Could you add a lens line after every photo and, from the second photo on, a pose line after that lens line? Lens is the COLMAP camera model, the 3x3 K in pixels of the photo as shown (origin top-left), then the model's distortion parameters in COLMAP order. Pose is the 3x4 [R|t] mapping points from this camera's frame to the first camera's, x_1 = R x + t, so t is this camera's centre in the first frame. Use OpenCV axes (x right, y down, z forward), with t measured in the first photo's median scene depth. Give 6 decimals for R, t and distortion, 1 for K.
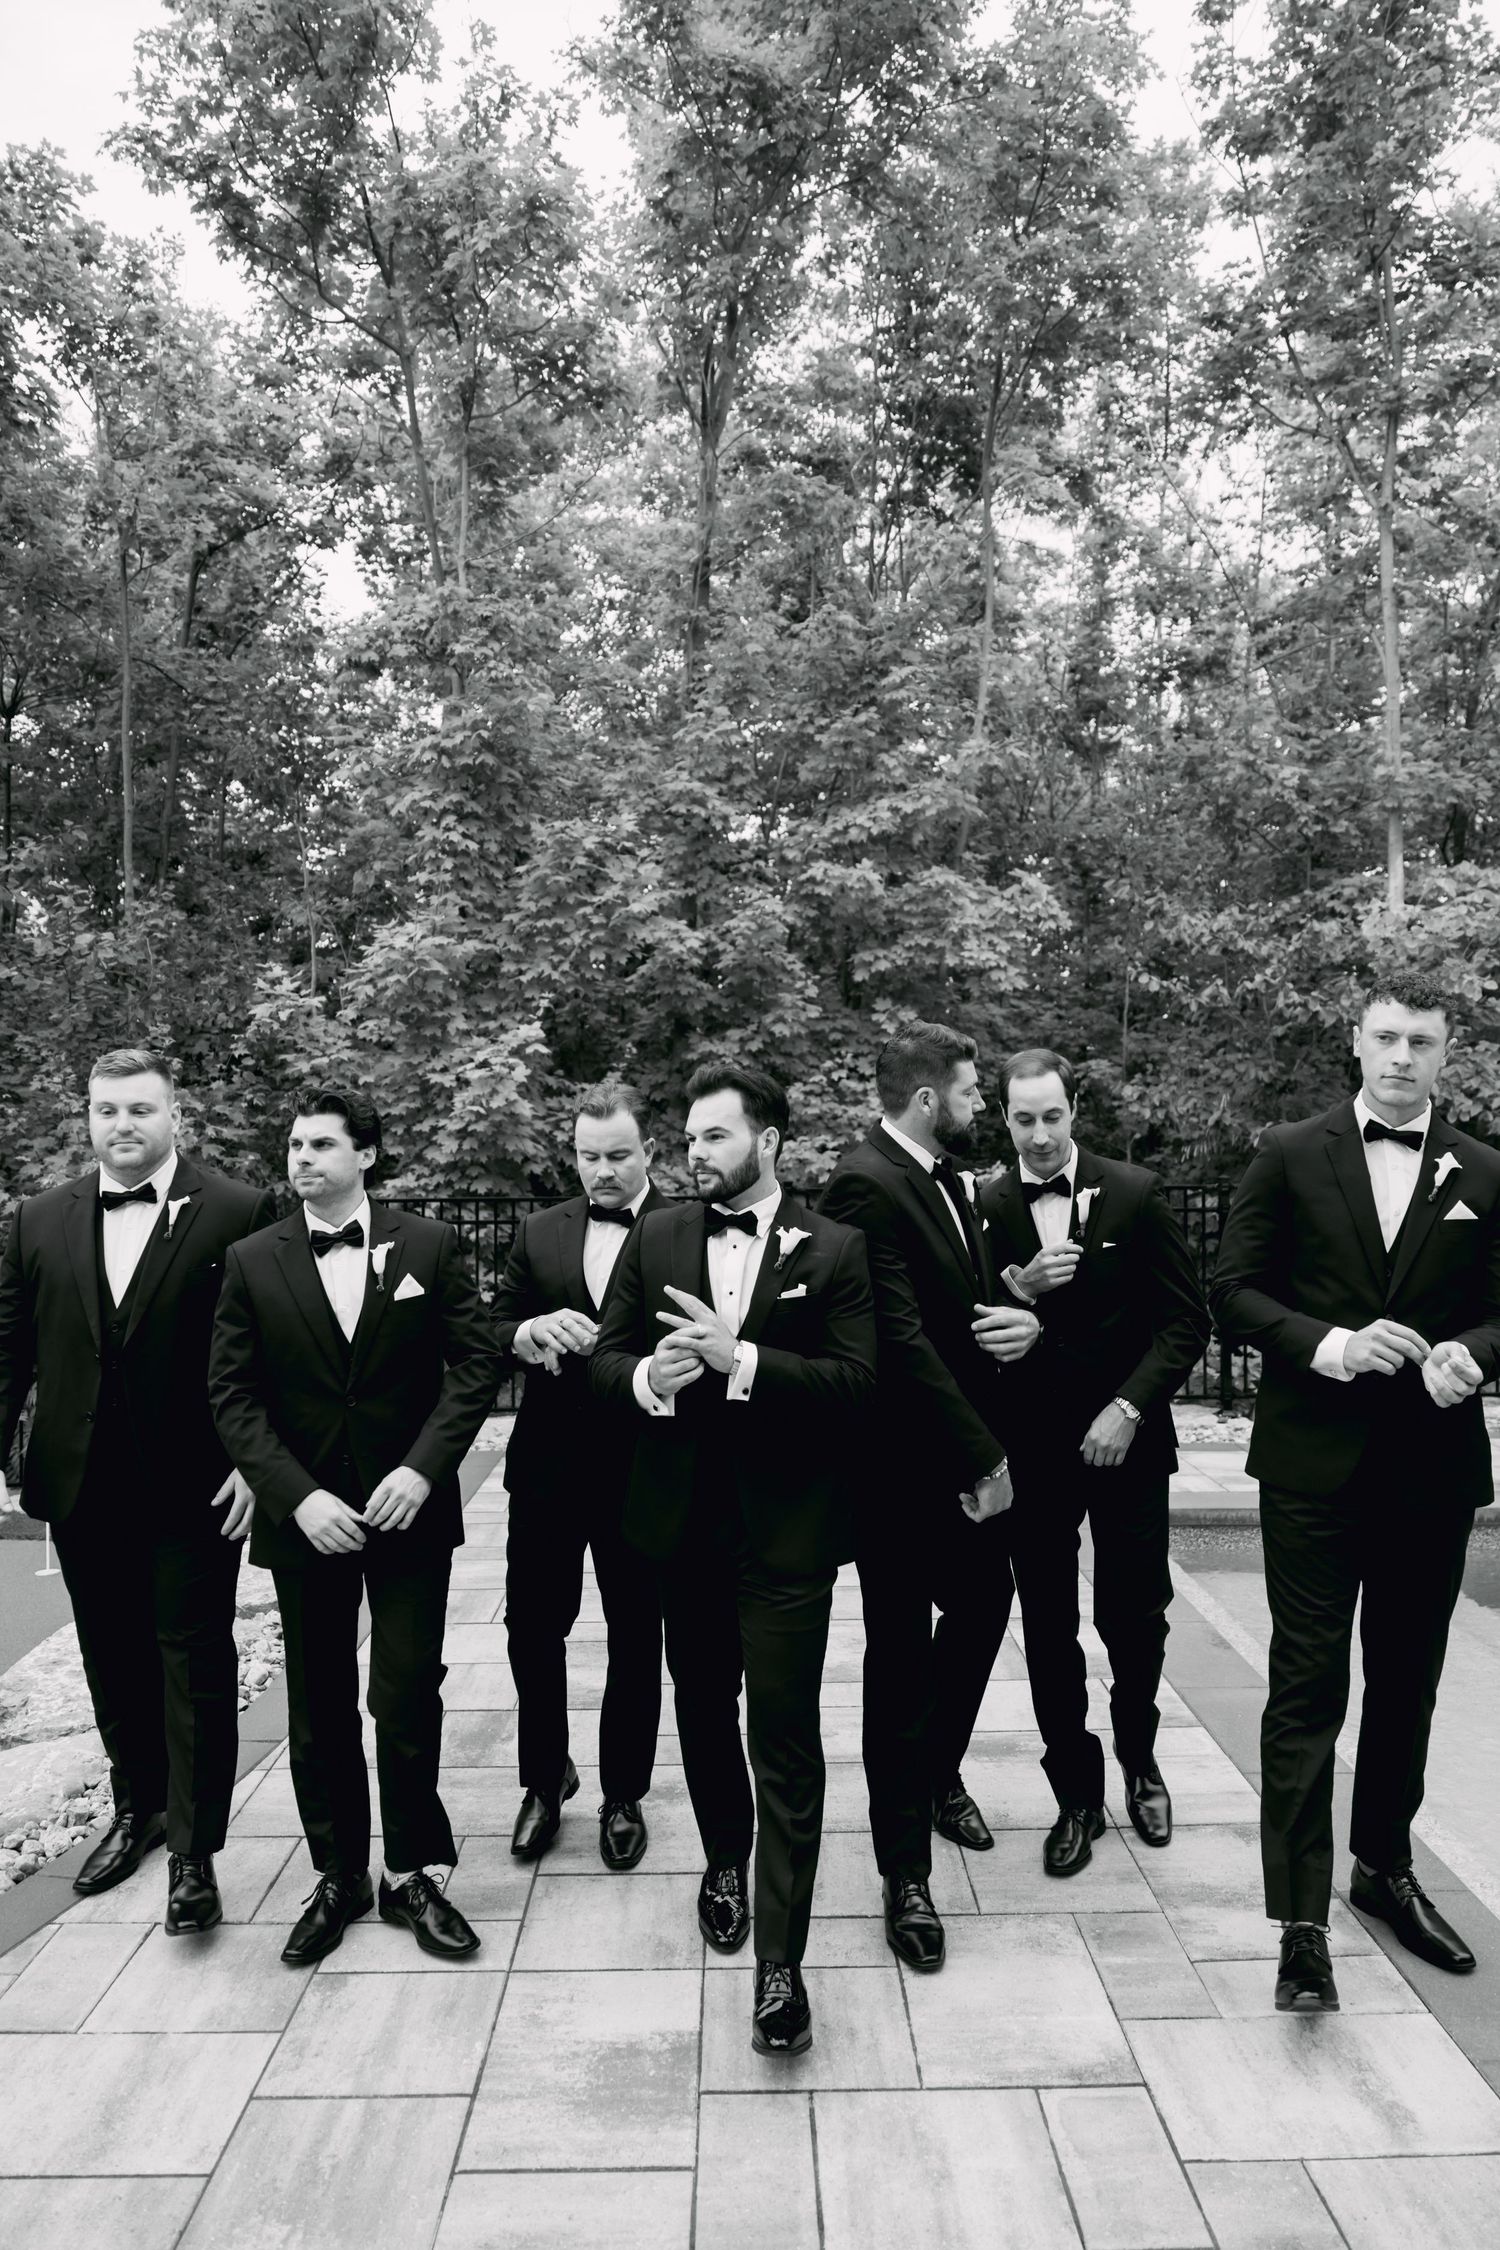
lens RADIAL K [[1639.0, 0, 750.0], [0, 1639.0, 1125.0], [0, 0, 1]] dist [0.000132, -0.004186]
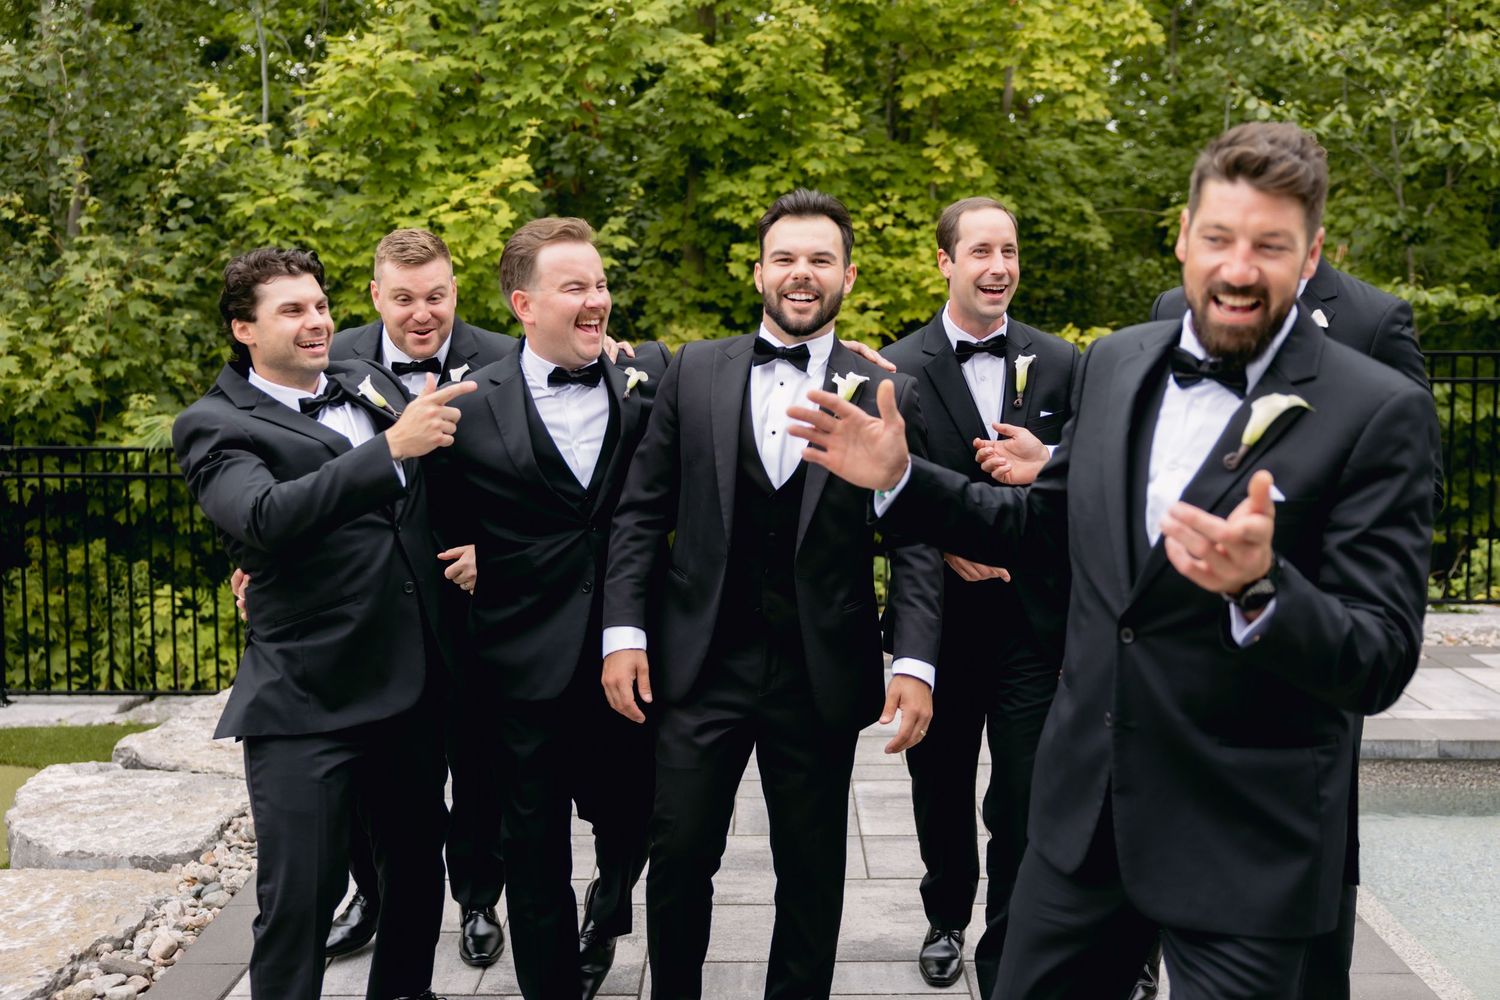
lens RADIAL K [[1703.5, 0, 750.0], [0, 1703.5, 500.0], [0, 0, 1]] dist [0.002561, 0.010493]
pose [[0.999780, 0.004414, -0.020509, 0.004339], [-0.001941, 0.992885, 0.119058, 0.007873], [0.020889, -0.118992, 0.992675, 0.110892]]
